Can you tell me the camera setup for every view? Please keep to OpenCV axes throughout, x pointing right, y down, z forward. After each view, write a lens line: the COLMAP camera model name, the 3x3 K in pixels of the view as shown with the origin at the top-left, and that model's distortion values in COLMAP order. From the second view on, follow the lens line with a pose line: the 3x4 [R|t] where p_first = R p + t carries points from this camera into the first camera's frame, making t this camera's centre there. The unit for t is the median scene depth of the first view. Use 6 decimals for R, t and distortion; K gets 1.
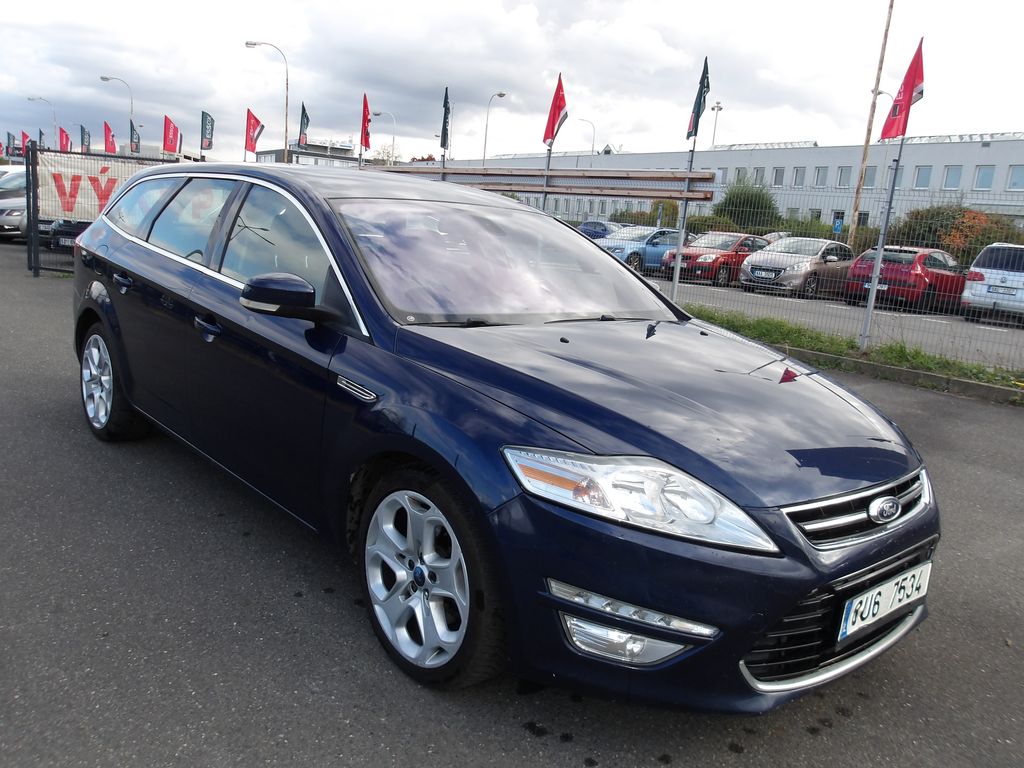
lens RADIAL K [[886.2, 0, 512.0], [0, 886.2, 384.0], [0, 0, 1]] dist [-0.007121, -0.001077]
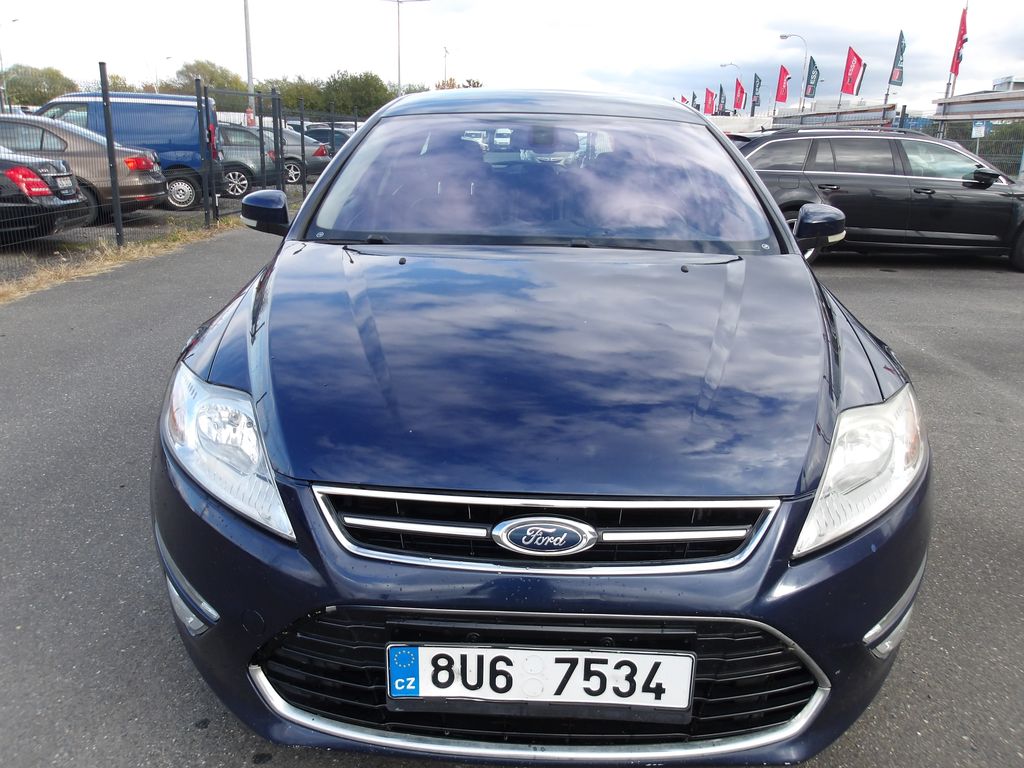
lens RADIAL K [[886.2, 0, 512.0], [0, 886.2, 384.0], [0, 0, 1]] dist [-0.007121, -0.001077]
pose [[0.757347, 0.145024, -0.636706, 0.821977], [-0.110082, 0.989427, 0.094423, -0.022641], [0.643668, -0.001421, 0.765304, 0.529777]]
